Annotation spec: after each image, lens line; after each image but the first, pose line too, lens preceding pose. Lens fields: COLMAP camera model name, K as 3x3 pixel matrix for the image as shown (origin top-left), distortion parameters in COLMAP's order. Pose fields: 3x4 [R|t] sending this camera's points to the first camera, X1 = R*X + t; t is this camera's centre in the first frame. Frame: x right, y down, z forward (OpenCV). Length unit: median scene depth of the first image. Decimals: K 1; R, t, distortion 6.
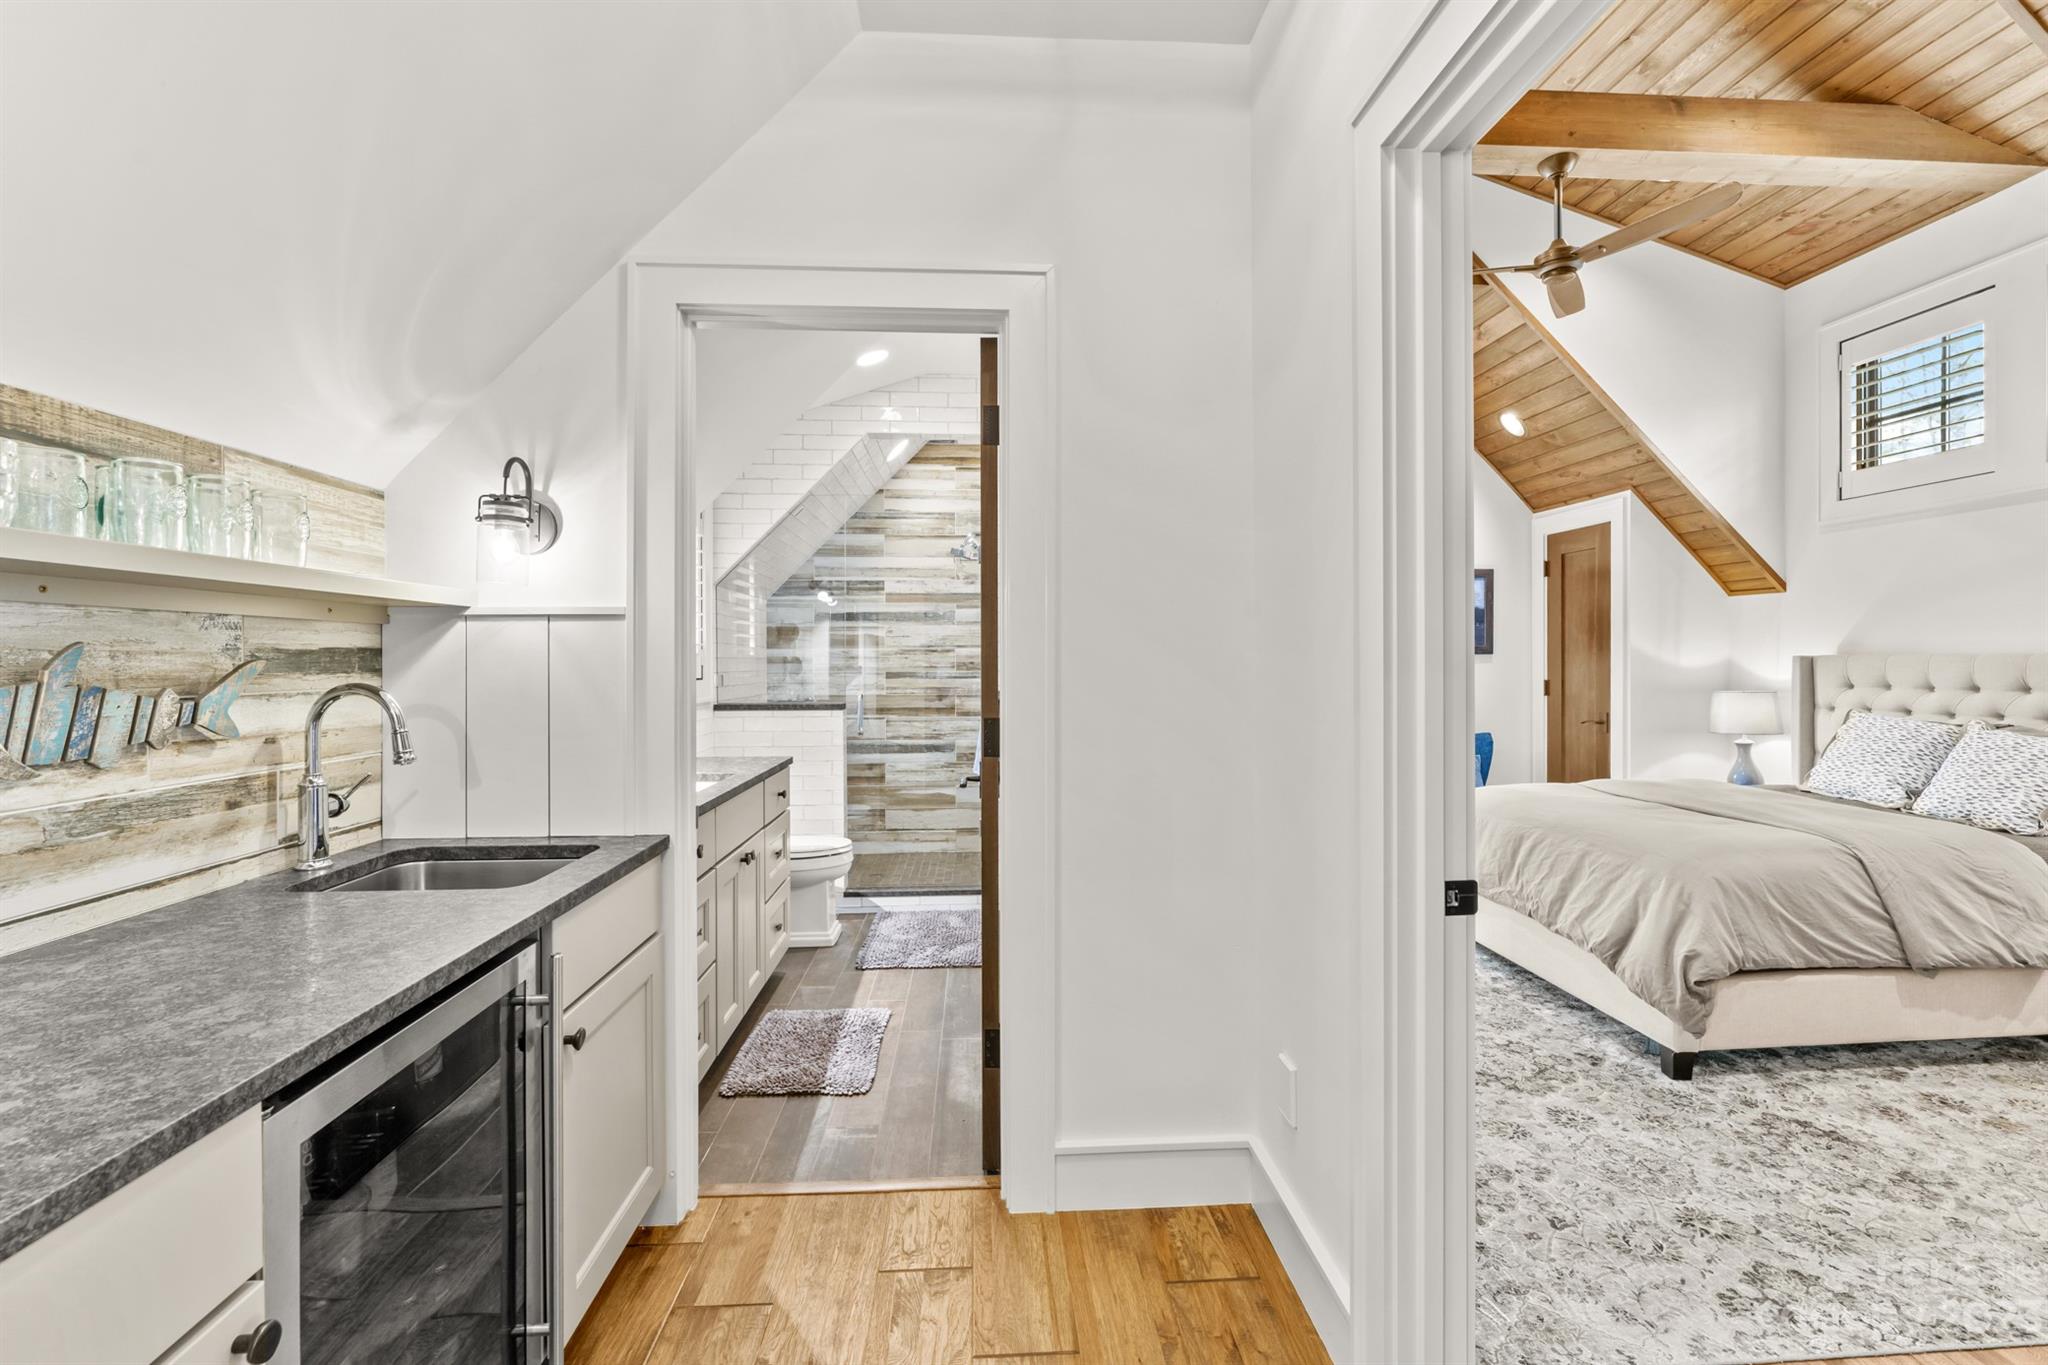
lens RADIAL K [[962.7, 0, 1032.5], [0, 962.7, 666.7], [0, 0, 1]] dist [-0.005671, 0.000969]
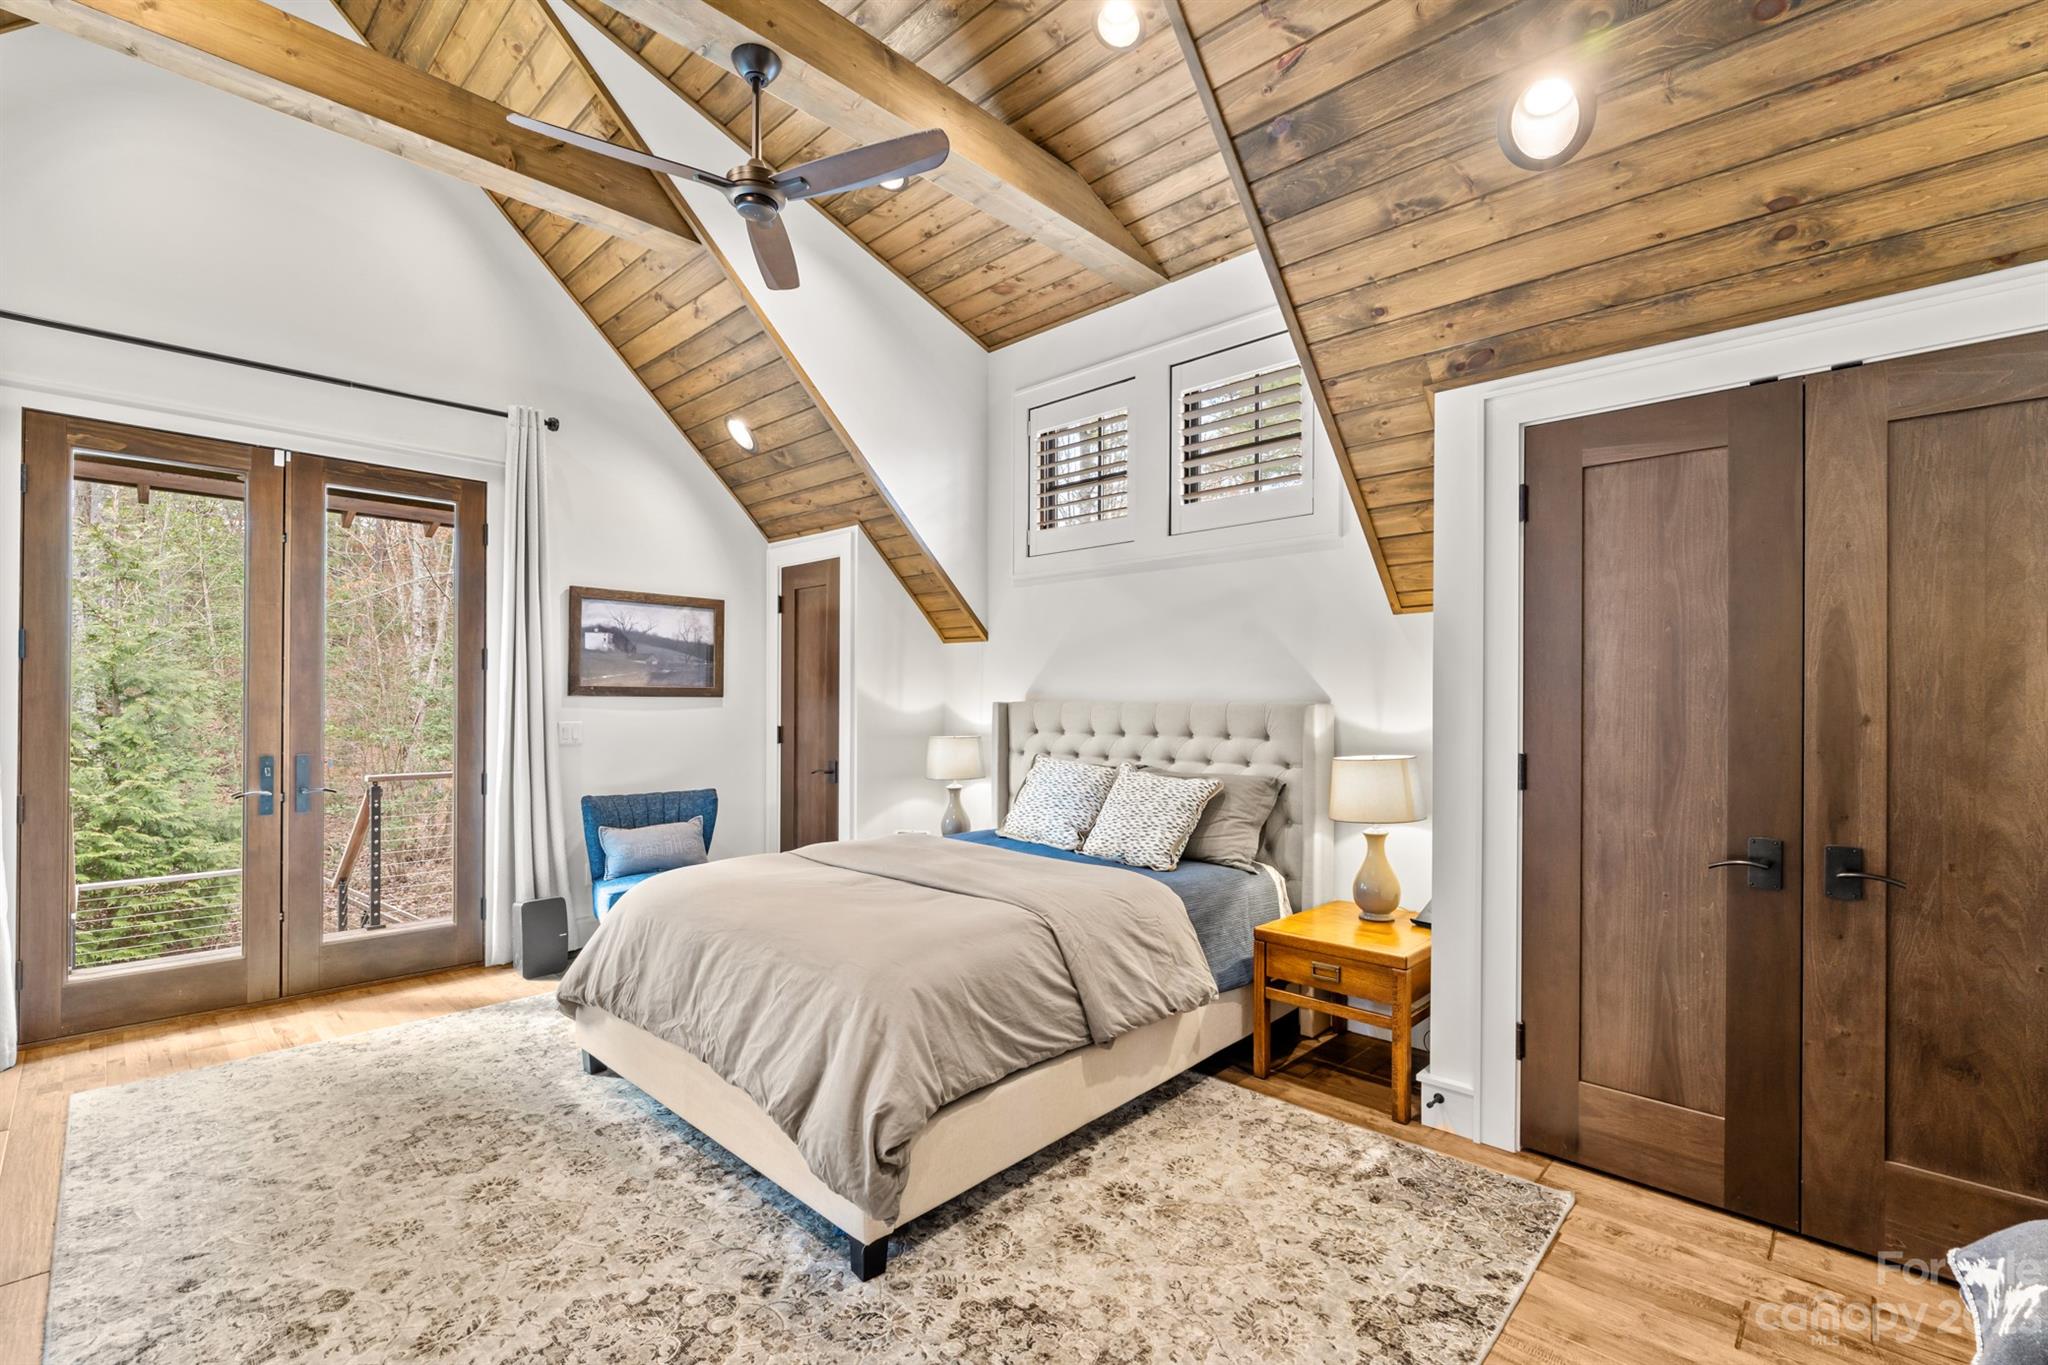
lens RADIAL K [[927.0, 0, 1028.4], [0, 927.0, 705.6], [0, 0, 1]] dist [0.000064, -0.000074]
pose [[0.758672, 0.005570, 0.651449, 0.224904], [-0.003680, 0.999984, -0.004265, -0.004507], [-0.651463, 0.000838, 0.758680, 0.285899]]
